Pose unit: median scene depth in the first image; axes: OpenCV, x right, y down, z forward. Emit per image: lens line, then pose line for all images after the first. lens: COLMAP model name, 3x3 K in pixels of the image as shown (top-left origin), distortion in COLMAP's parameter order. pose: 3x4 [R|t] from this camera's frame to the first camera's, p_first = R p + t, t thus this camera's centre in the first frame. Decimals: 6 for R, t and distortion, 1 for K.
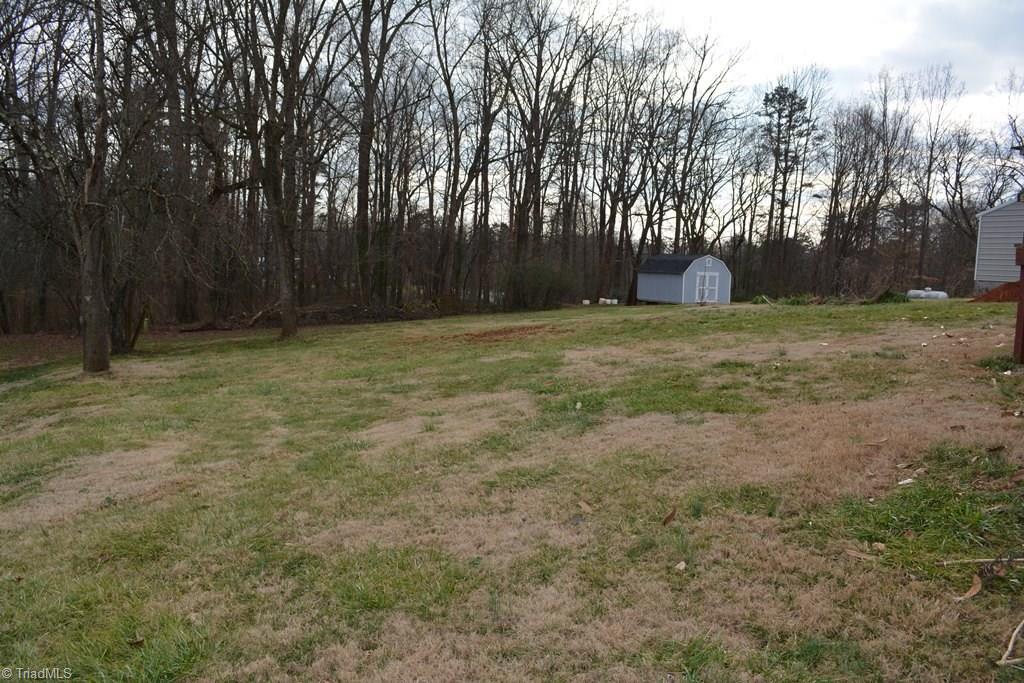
lens RADIAL K [[795.9, 0, 508.1], [0, 795.9, 342.0], [0, 0, 1]] dist [-0.087464, 0.010821]
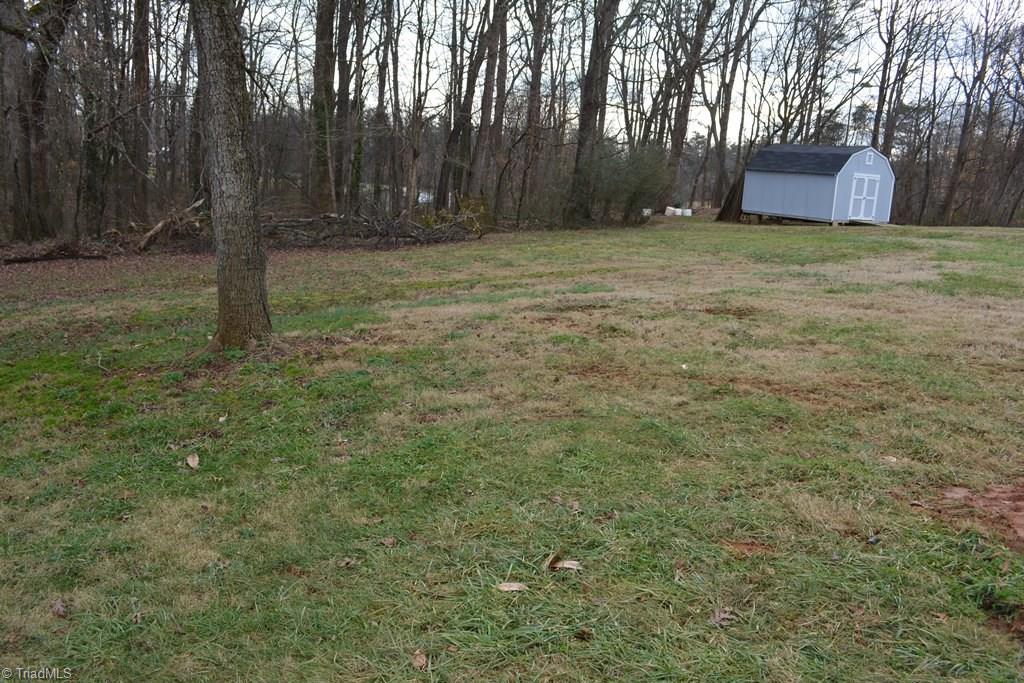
lens RADIAL K [[795.9, 0, 508.6], [0, 795.9, 346.5], [0, 0, 1]] dist [-0.087464, 0.010821]
pose [[0.994752, 0.002323, 0.102293, -0.109975], [-0.015271, 0.991915, 0.125979, -0.022393], [-0.101173, -0.126880, 0.986745, 0.370014]]
